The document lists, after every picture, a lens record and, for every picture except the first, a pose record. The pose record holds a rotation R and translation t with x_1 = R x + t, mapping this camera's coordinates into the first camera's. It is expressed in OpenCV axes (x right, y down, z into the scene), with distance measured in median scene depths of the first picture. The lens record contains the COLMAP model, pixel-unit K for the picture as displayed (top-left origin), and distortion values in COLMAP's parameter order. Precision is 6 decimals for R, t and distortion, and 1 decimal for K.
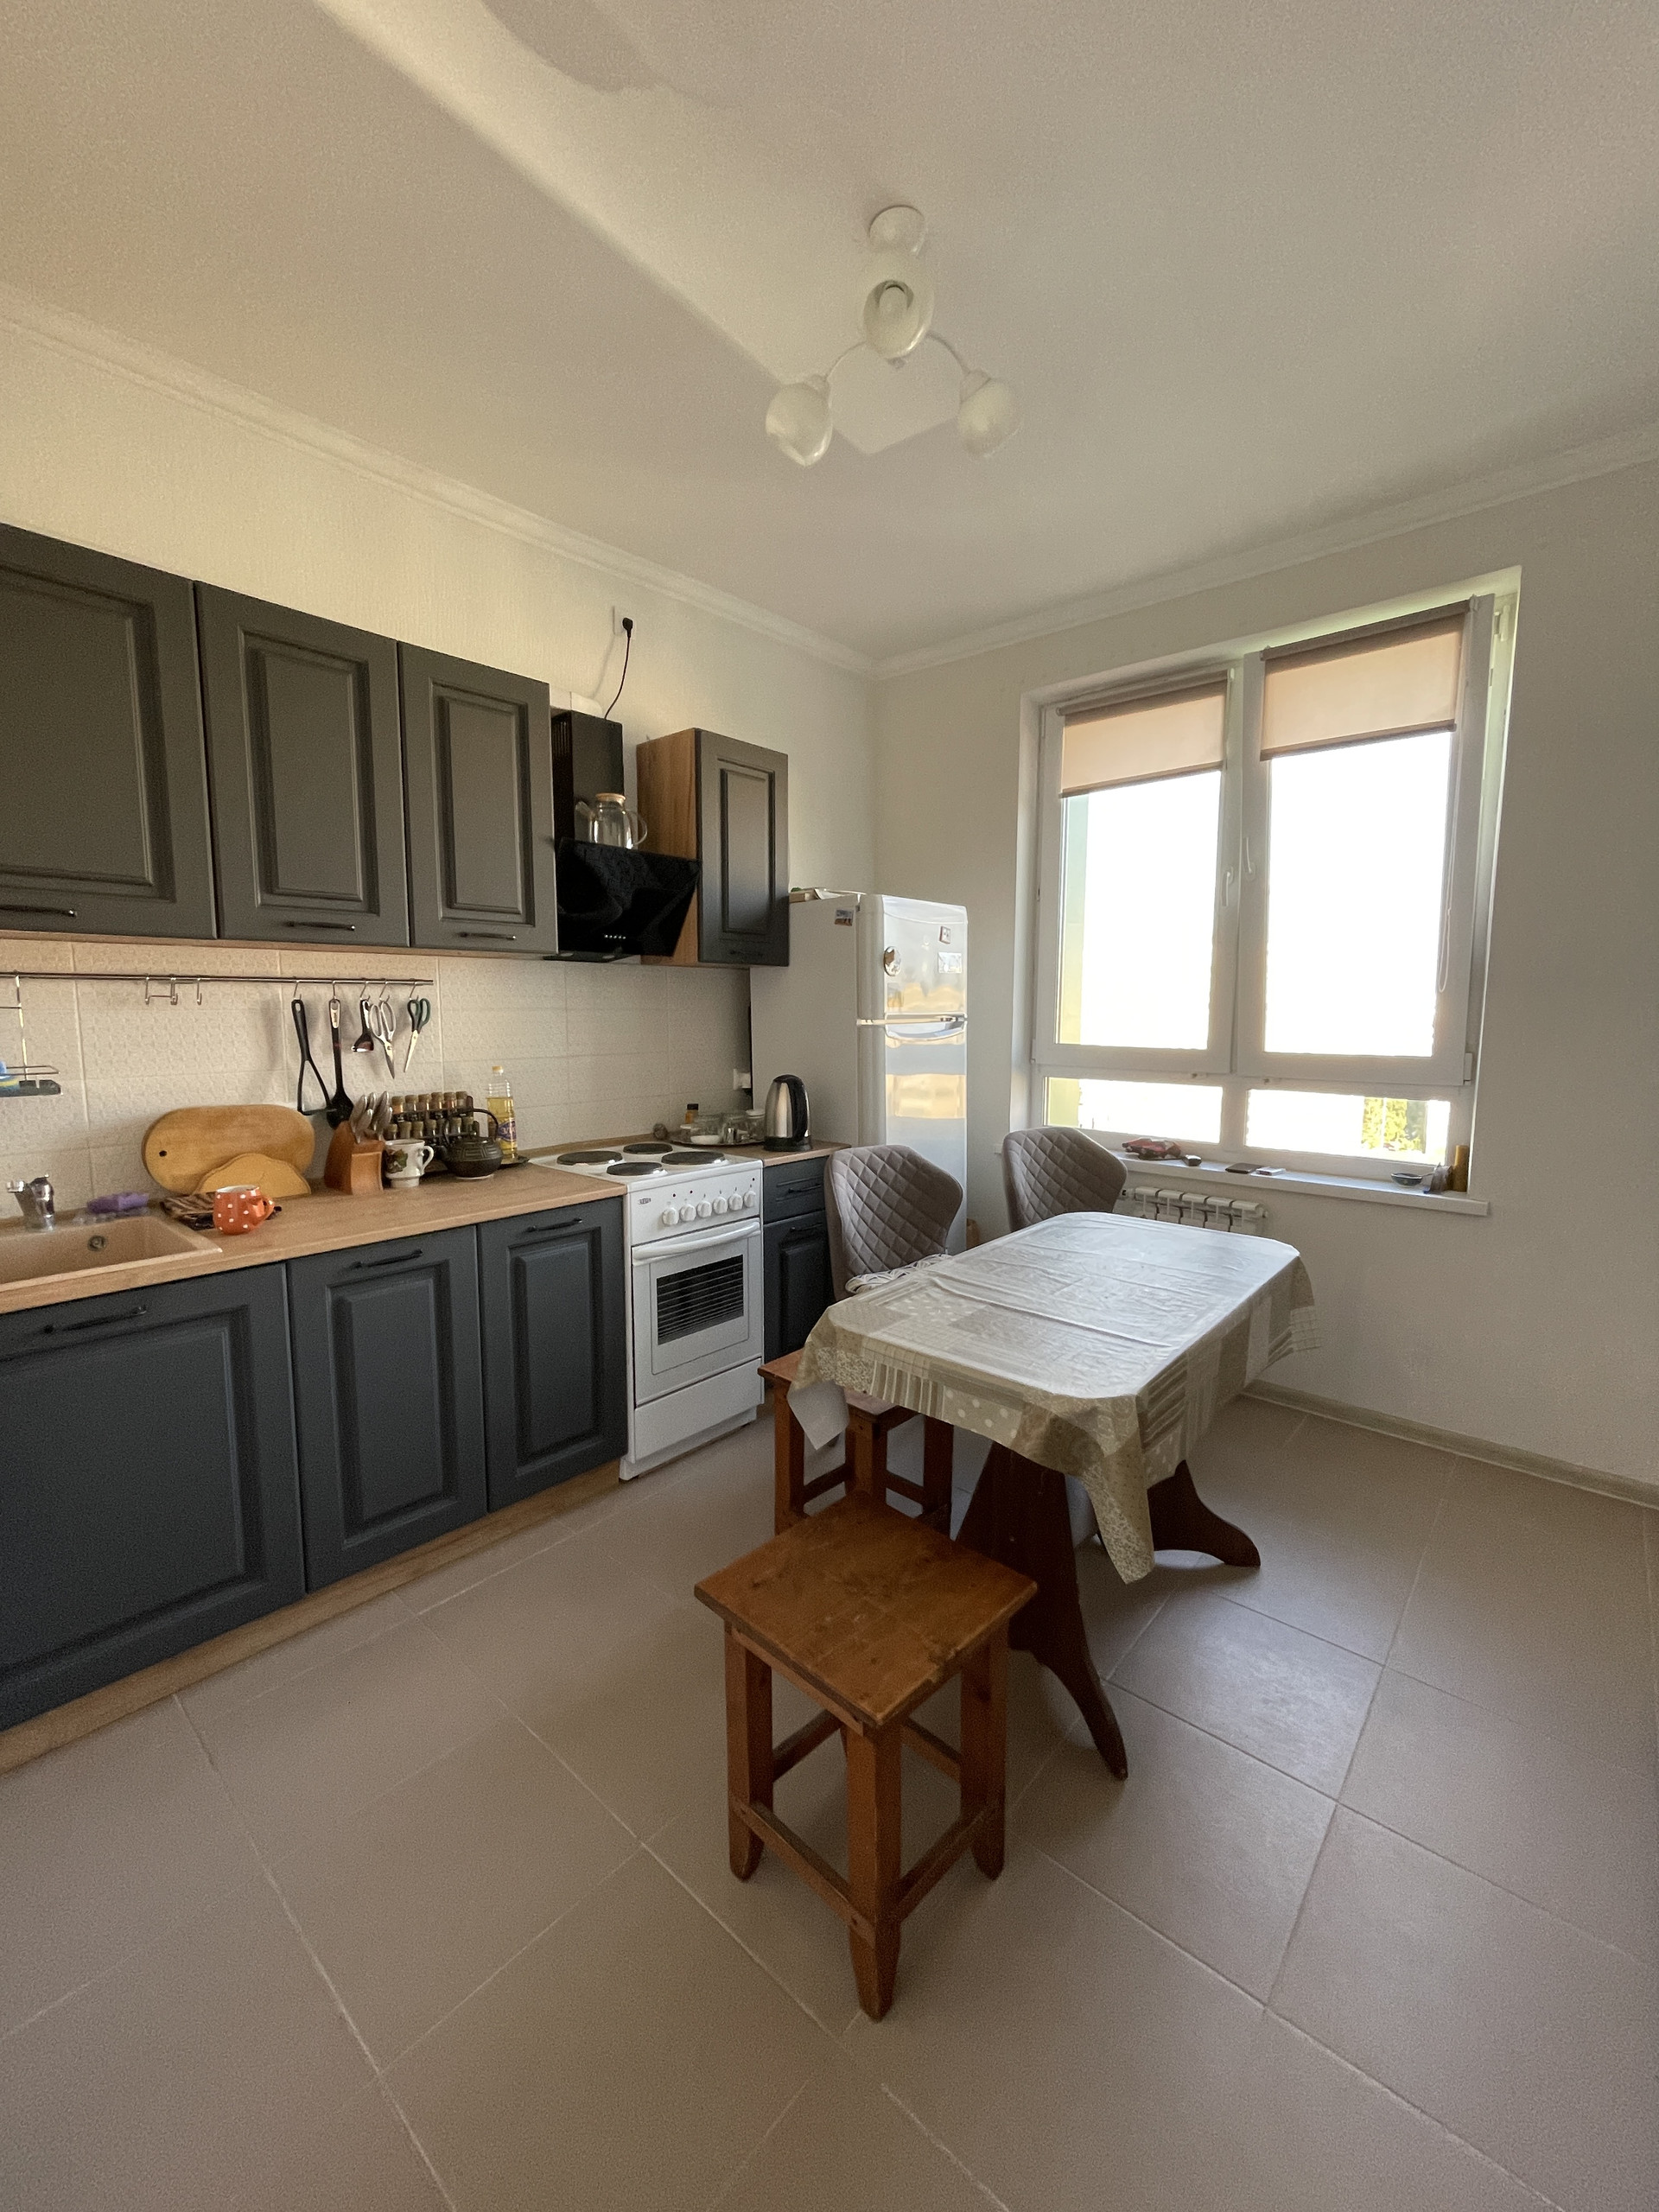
lens RADIAL K [[890.7, 0, 829.5], [0, 890.7, 1106.0], [0, 0, 1]] dist [-0.003472, -0.000160]
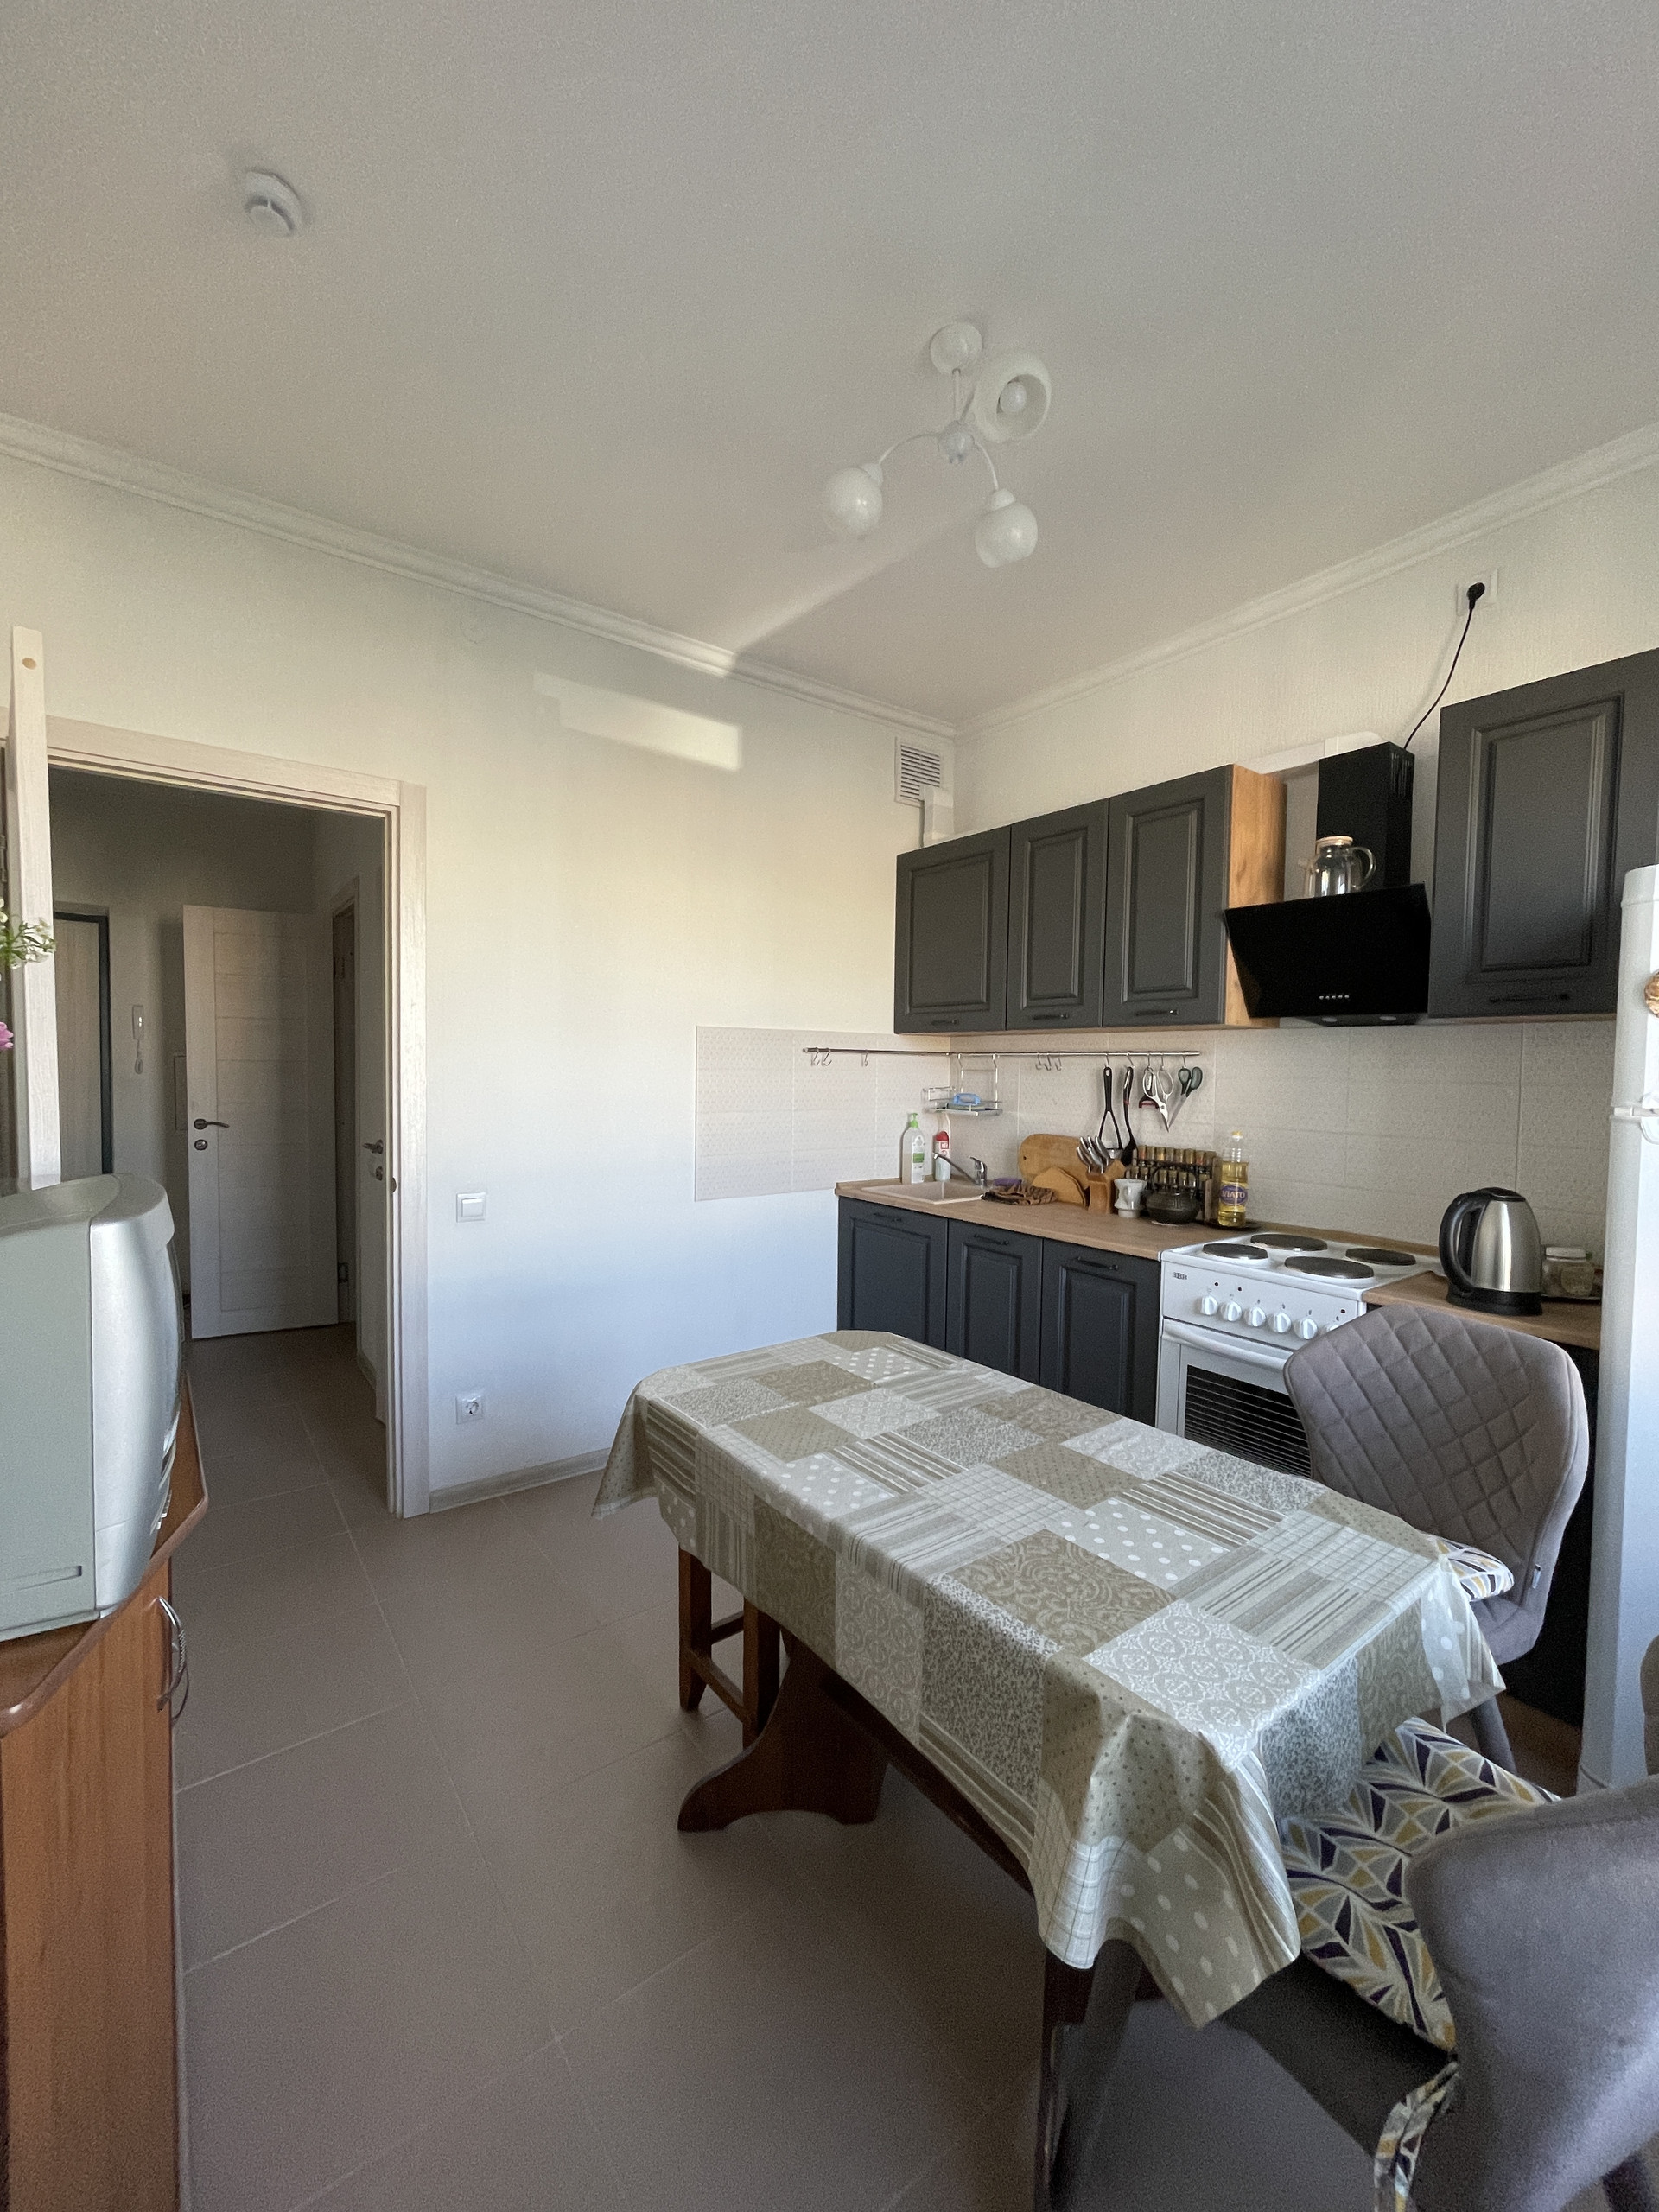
lens RADIAL K [[890.7, 0, 829.5], [0, 890.7, 1106.0], [0, 0, 1]] dist [-0.003472, -0.000160]
pose [[-0.200659, 0.039009, -0.978884, 0.747023], [-0.128283, 0.989557, 0.065731, -0.083095], [0.971226, 0.138763, -0.193560, 0.745024]]
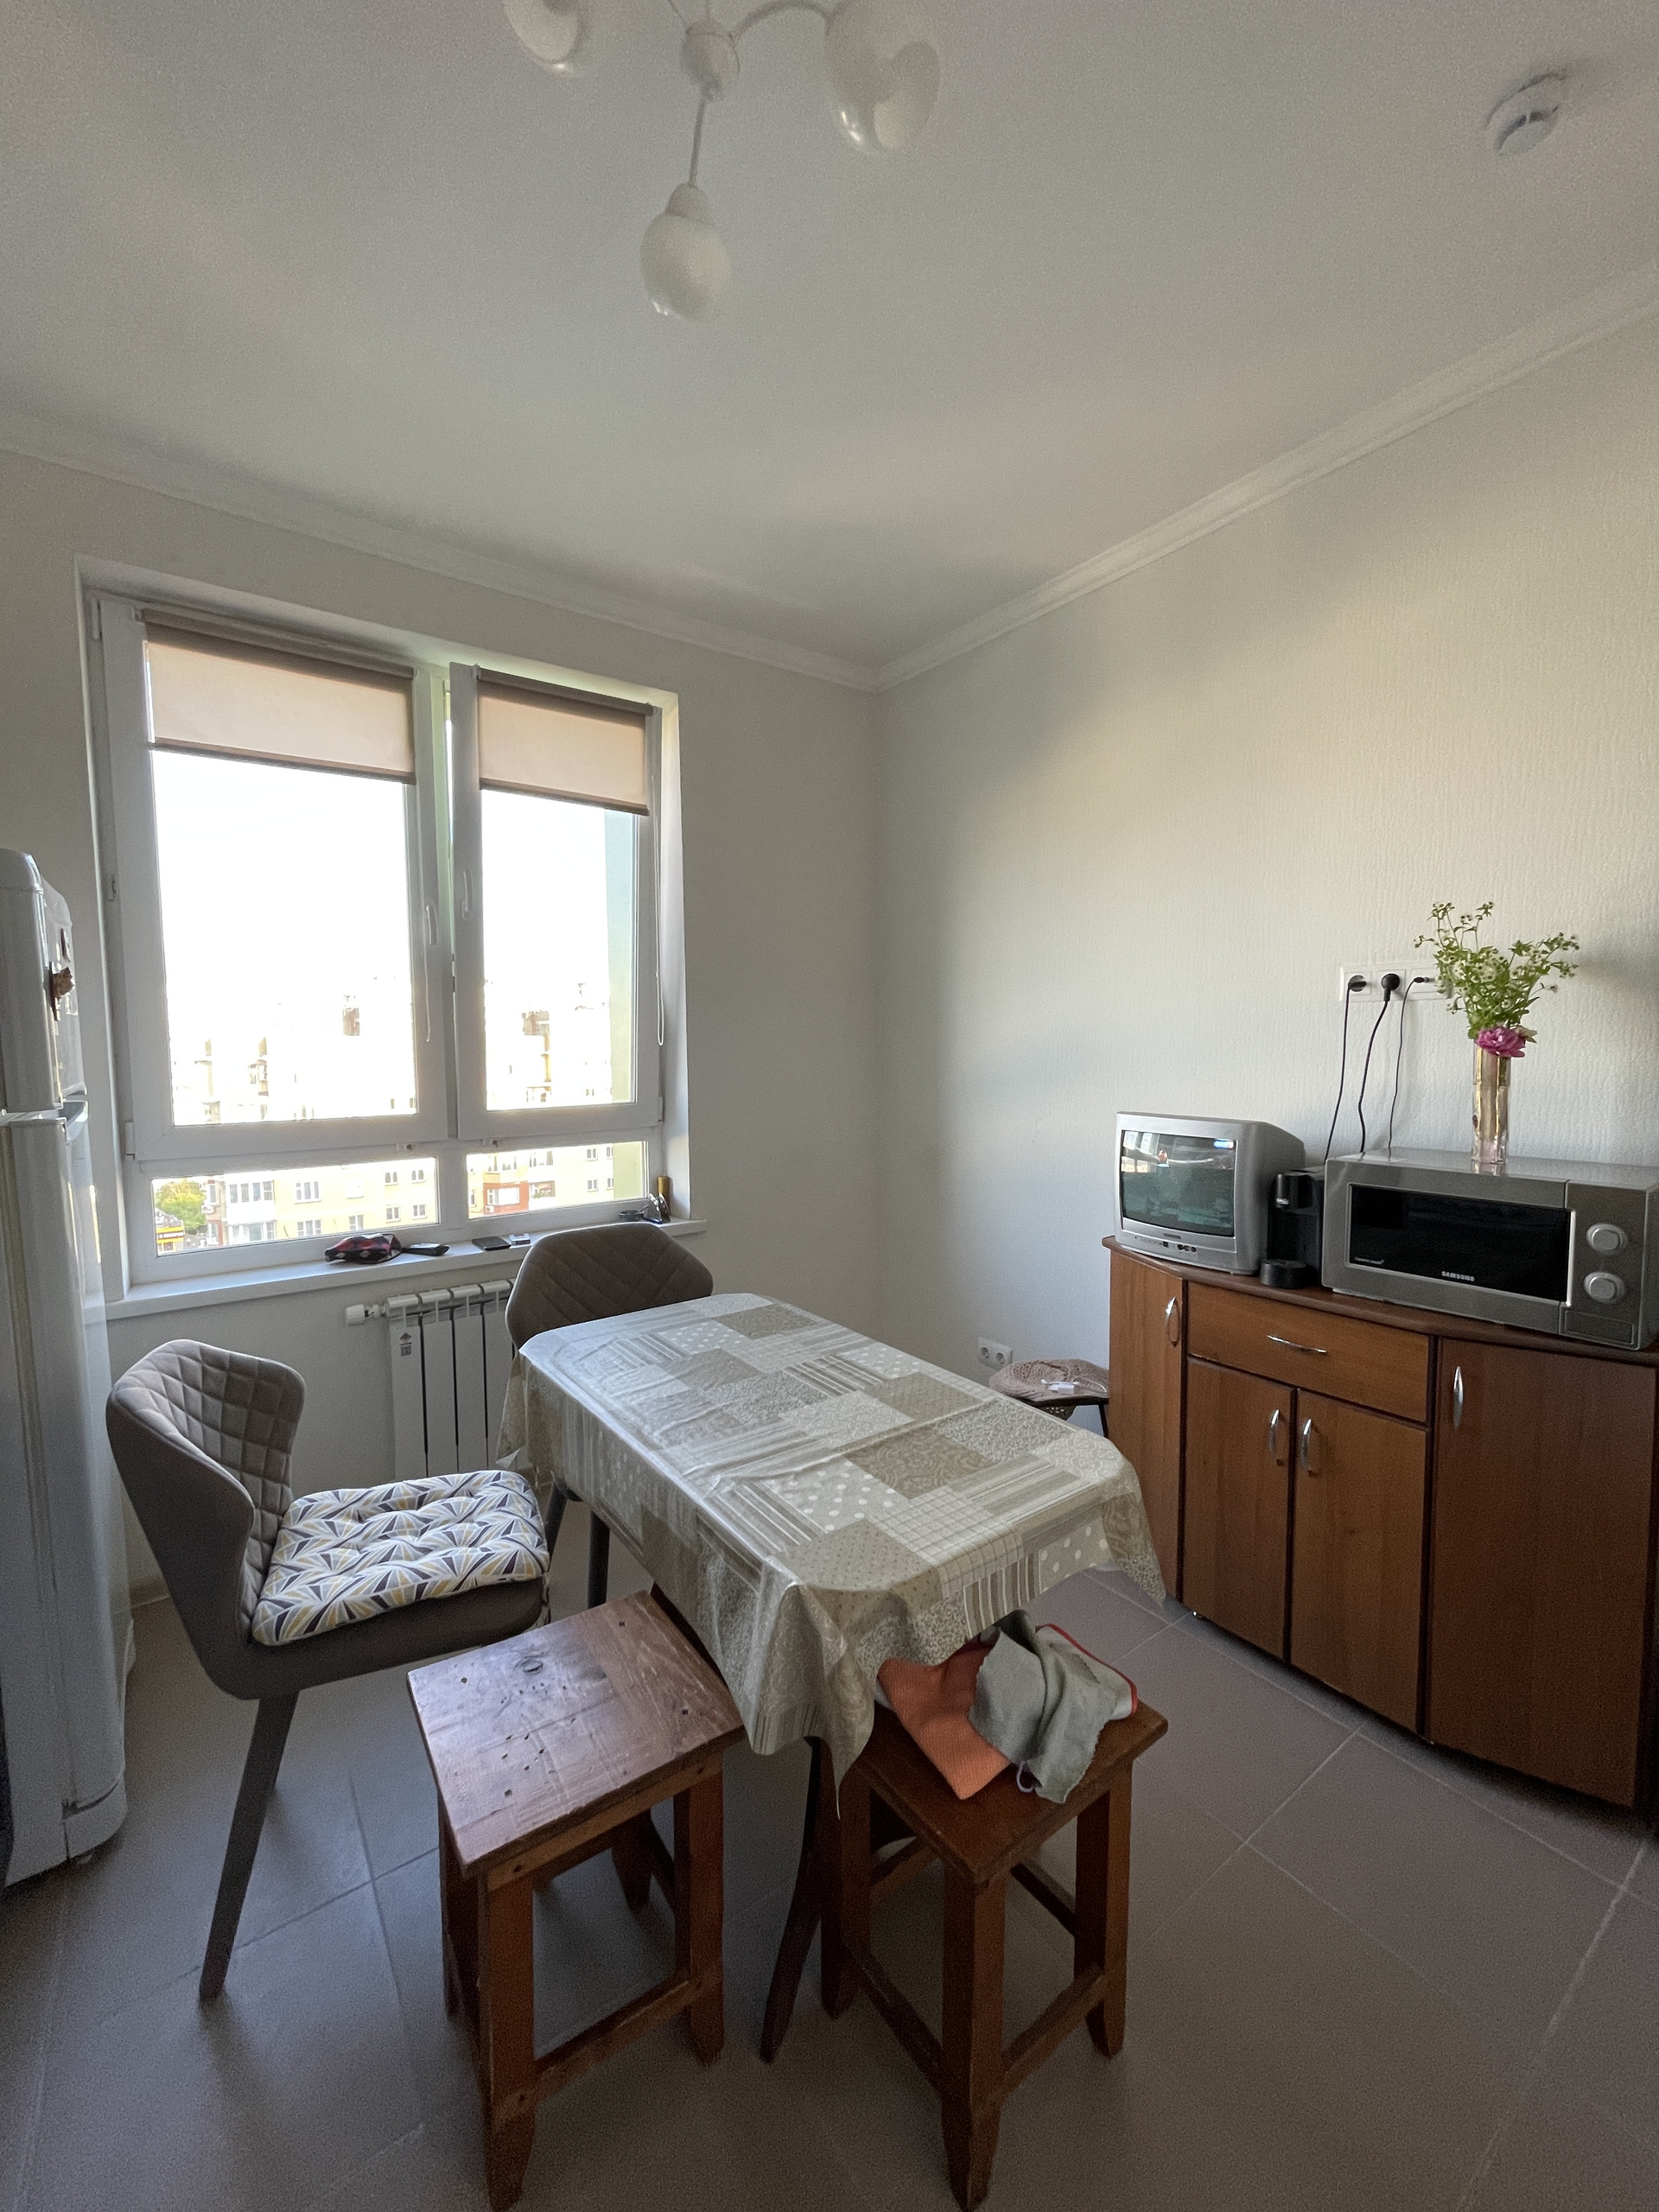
lens RADIAL K [[890.7, 0, 829.5], [0, 890.7, 1106.0], [0, 0, 1]] dist [-0.003472, -0.000160]
pose [[0.219714, -0.078766, 0.972379, -0.373471], [0.124686, 0.990828, 0.052087, -0.082600], [-0.967563, 0.109797, 0.227520, 0.543986]]
